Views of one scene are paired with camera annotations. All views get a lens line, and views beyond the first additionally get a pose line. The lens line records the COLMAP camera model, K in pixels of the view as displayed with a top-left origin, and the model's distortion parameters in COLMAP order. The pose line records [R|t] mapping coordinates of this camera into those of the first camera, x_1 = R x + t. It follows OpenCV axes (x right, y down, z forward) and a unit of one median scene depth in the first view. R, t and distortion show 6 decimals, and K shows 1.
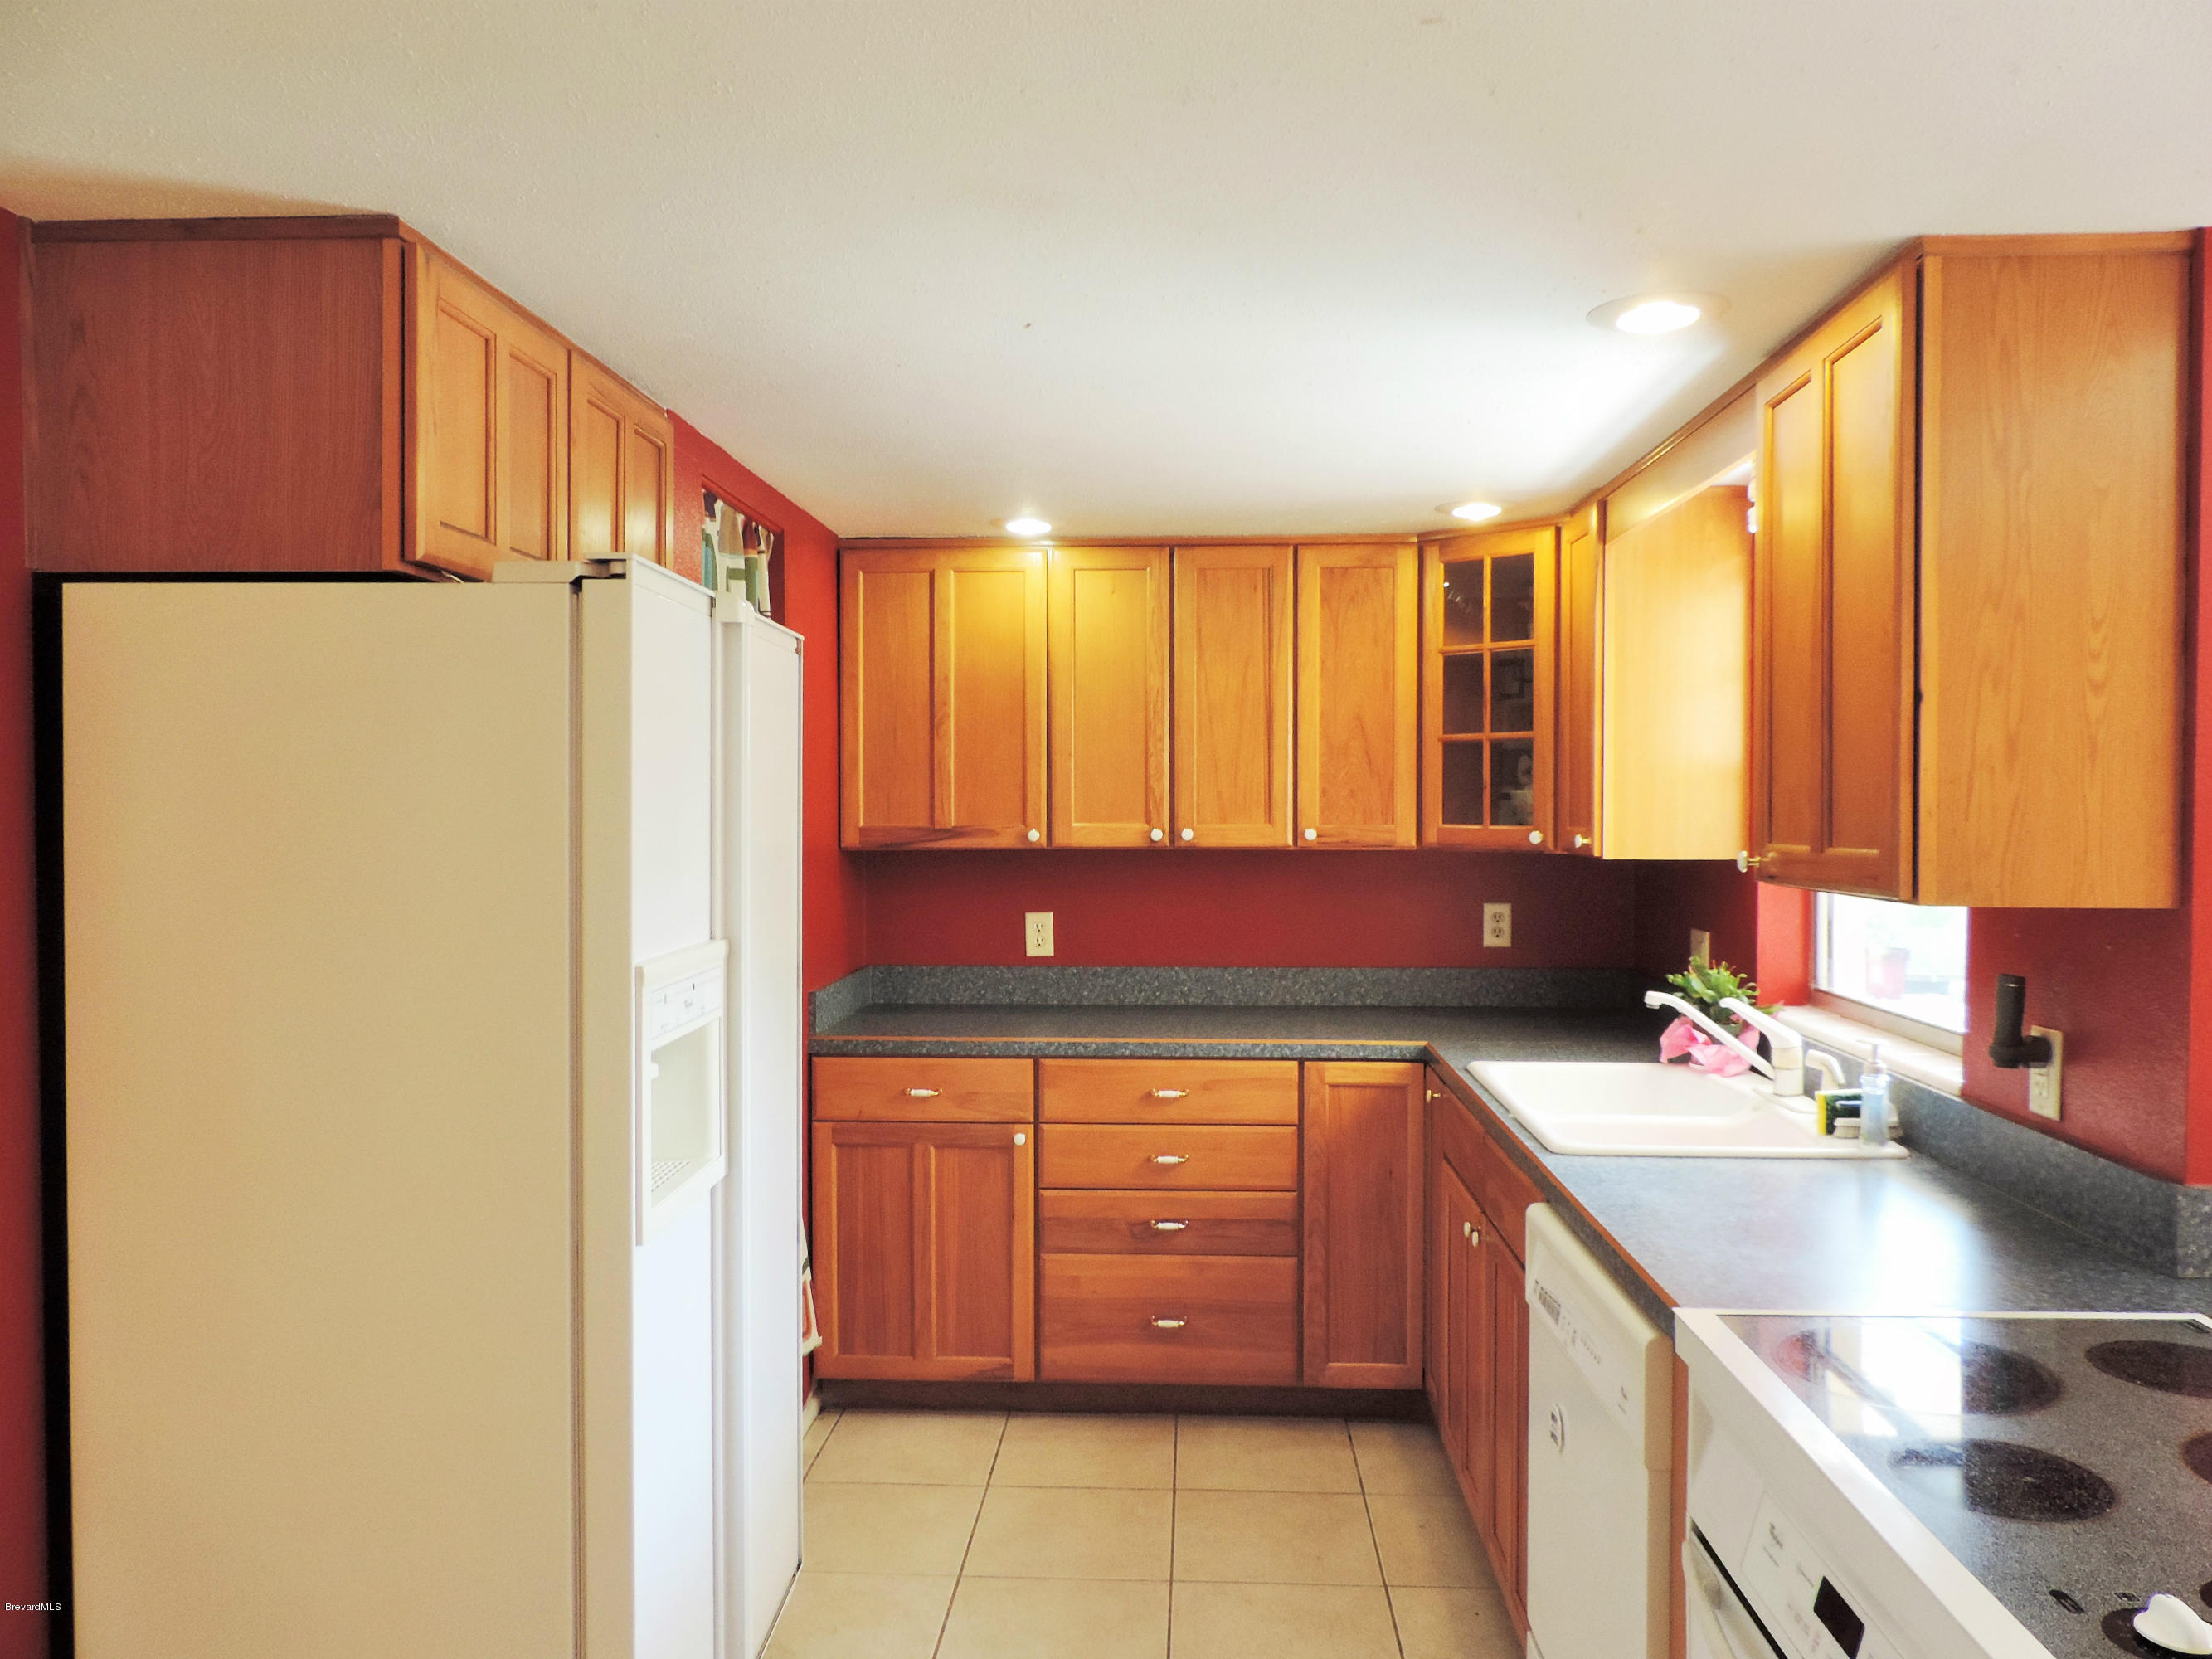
lens RADIAL K [[1616.0, 0, 1101.7], [0, 1616.0, 823.4], [0, 0, 1]] dist [-0.019006, 0.011311]
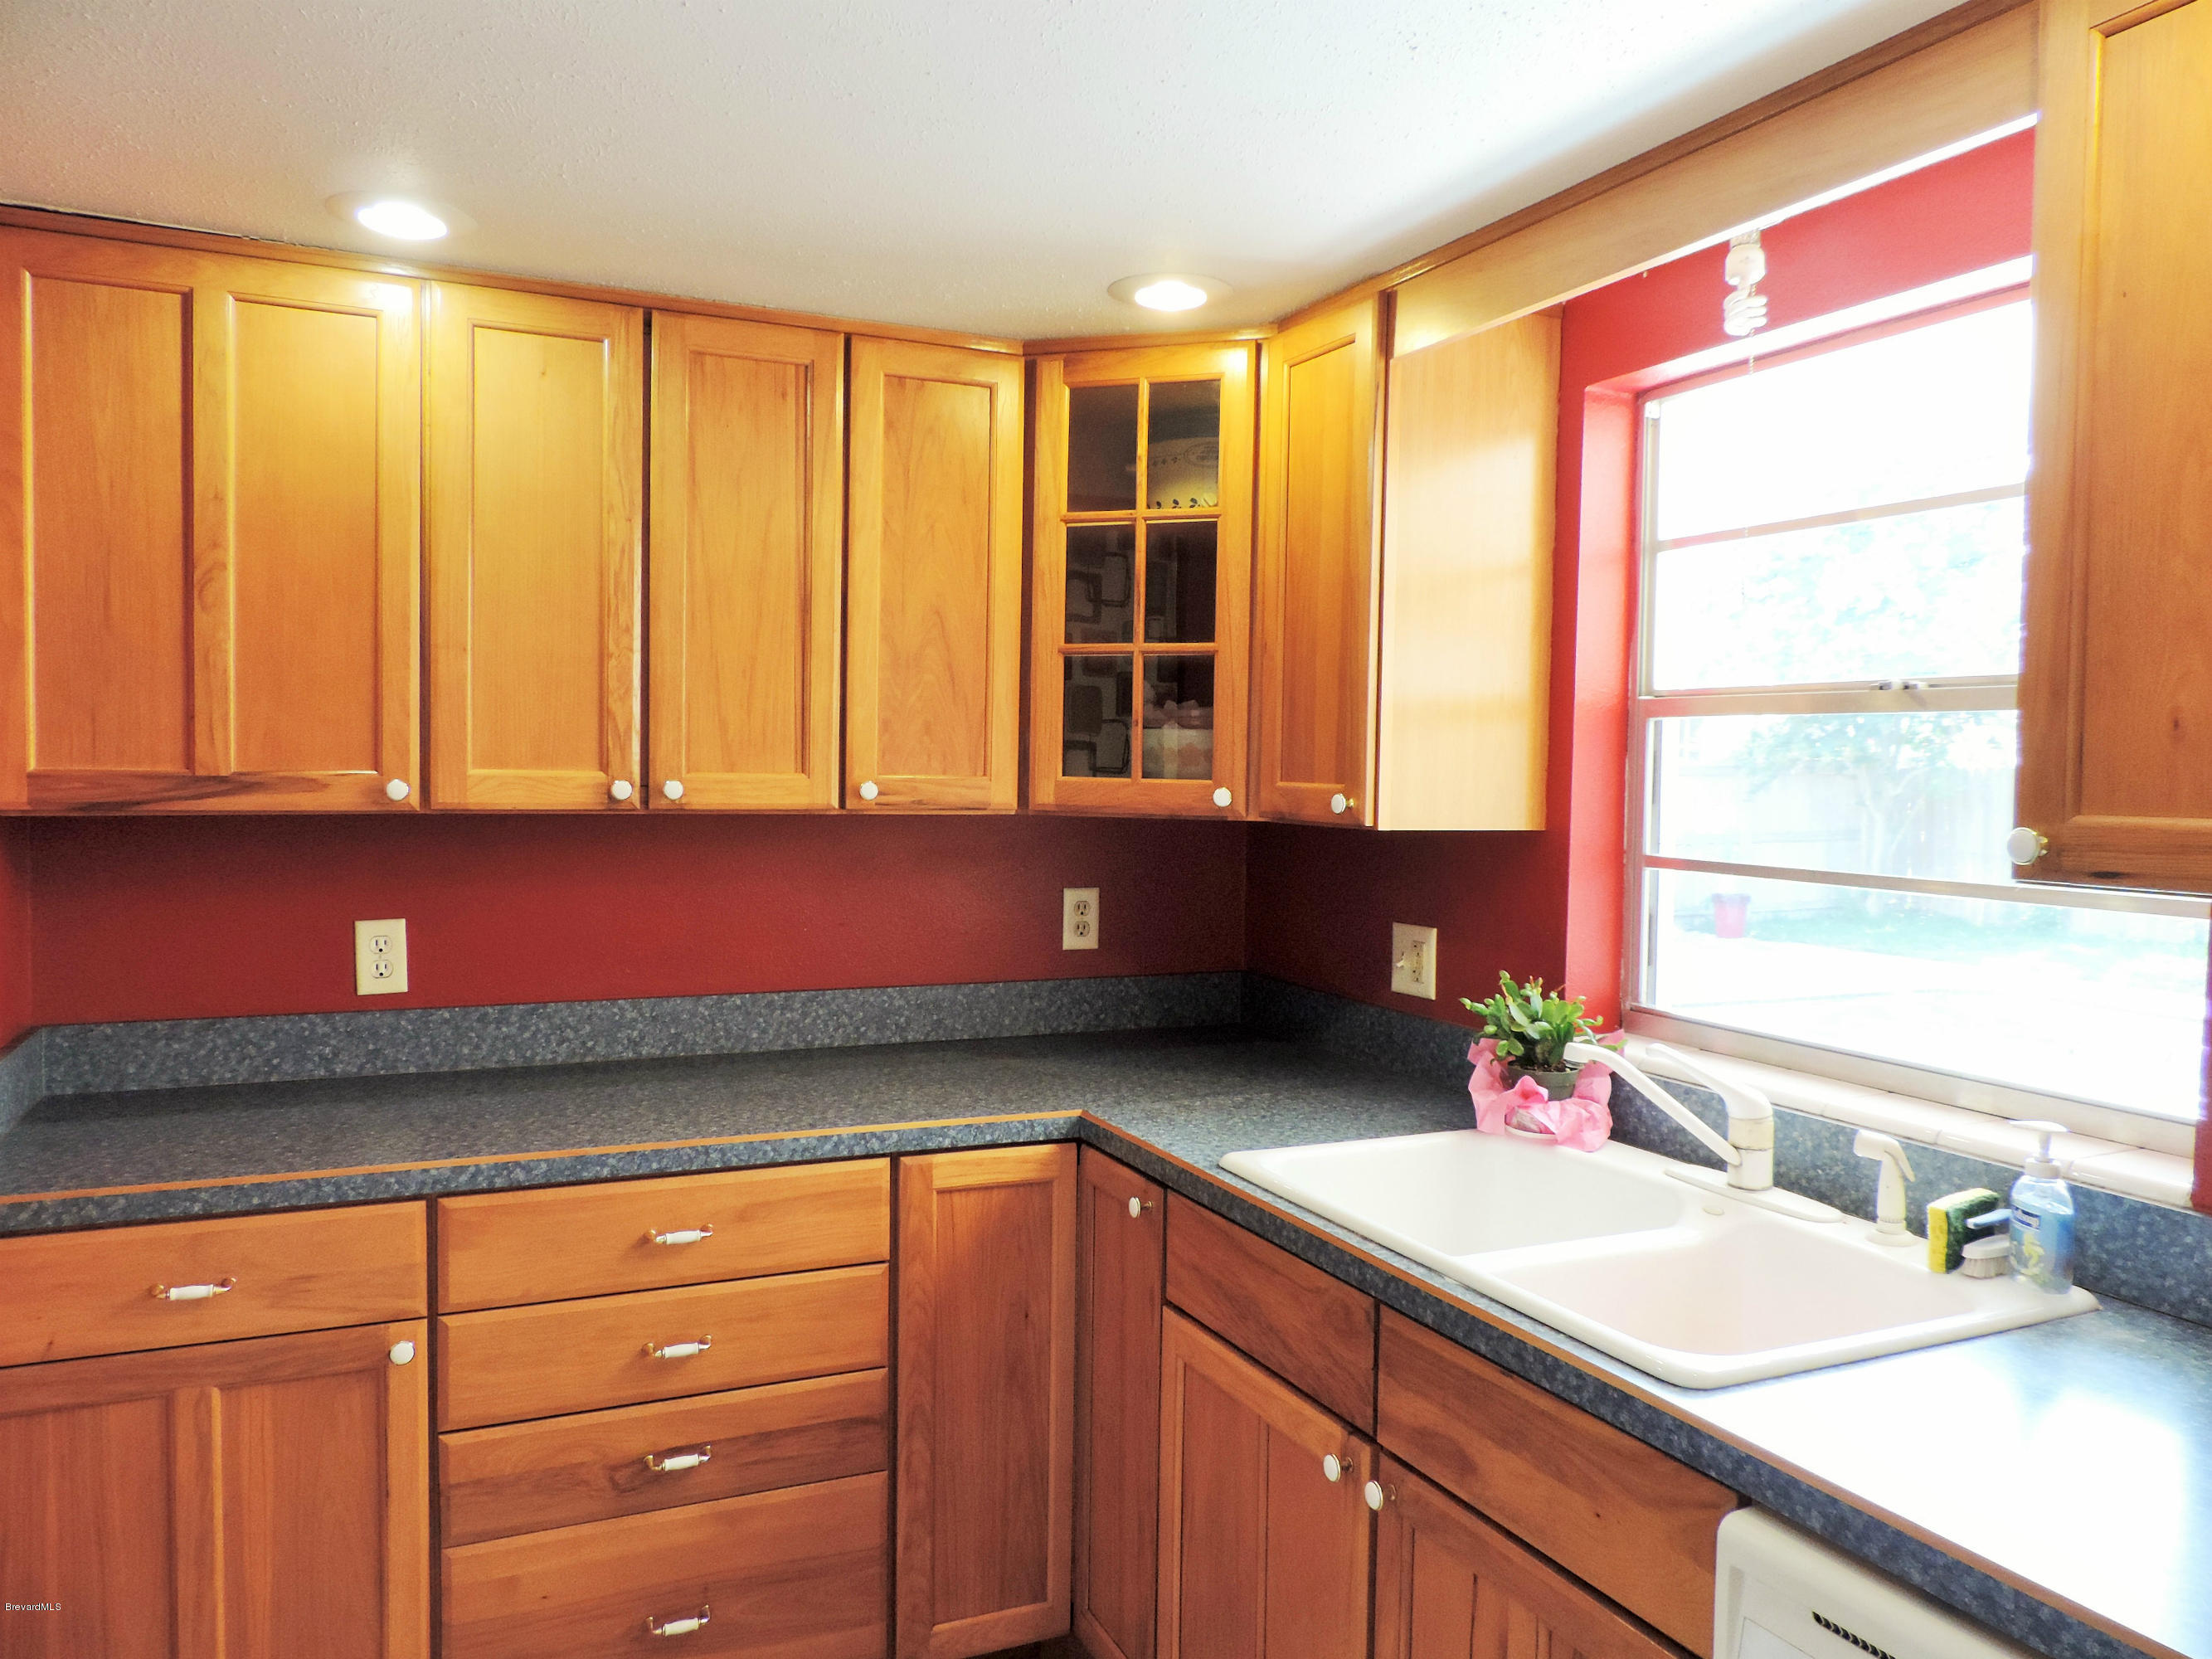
lens RADIAL K [[1616.0, 0, 1115.3], [0, 1616.0, 827.0], [0, 0, 1]] dist [-0.019006, 0.011311]
pose [[0.882594, -0.004204, 0.470117, -0.091199], [-0.008944, 0.999629, 0.025731, 0.004020], [-0.470050, -0.026915, 0.882229, 0.413203]]
